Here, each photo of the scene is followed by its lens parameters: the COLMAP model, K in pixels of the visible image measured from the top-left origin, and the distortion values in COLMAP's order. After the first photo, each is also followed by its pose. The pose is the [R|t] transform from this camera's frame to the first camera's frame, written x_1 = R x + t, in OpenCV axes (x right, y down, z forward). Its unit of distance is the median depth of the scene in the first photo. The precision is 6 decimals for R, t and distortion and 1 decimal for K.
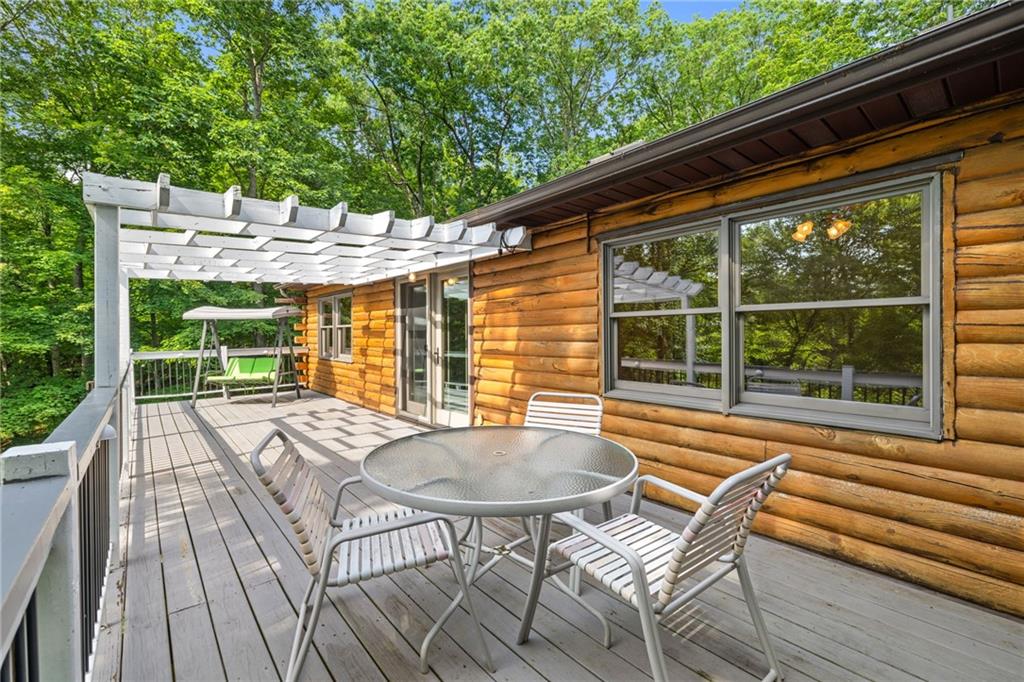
lens RADIAL K [[467.9, 0, 511.2], [0, 467.9, 349.8], [0, 0, 1]] dist [0.000445, 0.000045]
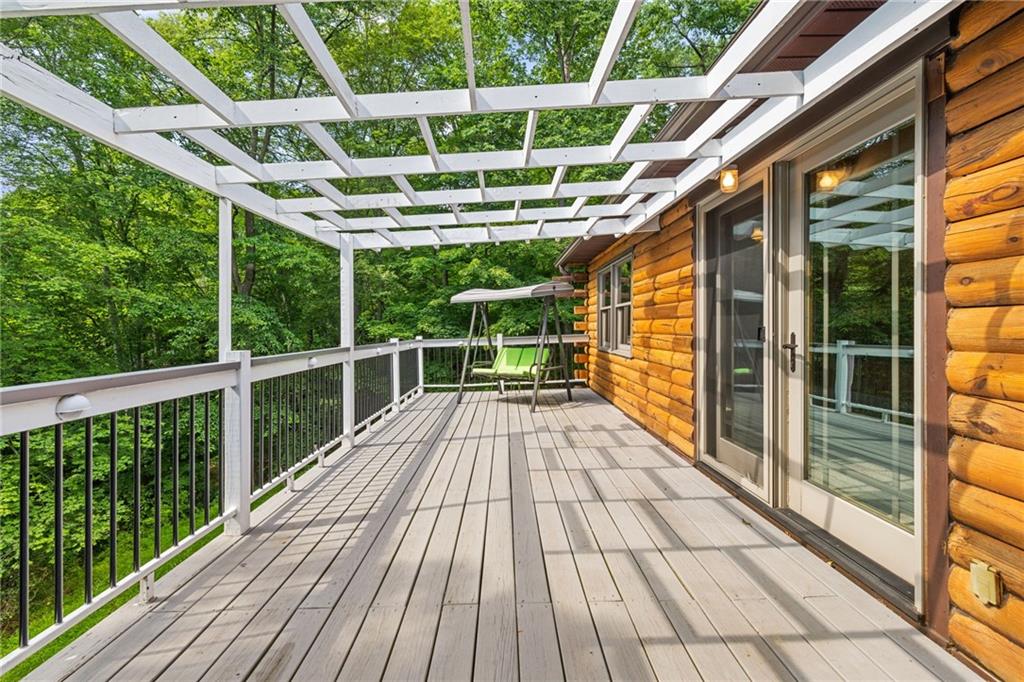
lens RADIAL K [[433.9, 0, 515.5], [0, 433.9, 337.7], [0, 0, 1]] dist [0.000700, 0.000078]
pose [[0.782254, 0.005916, -0.622931, -0.093684], [-0.009575, 0.999951, -0.002528, 0.002476], [0.622886, 0.007942, 0.782273, 0.460657]]
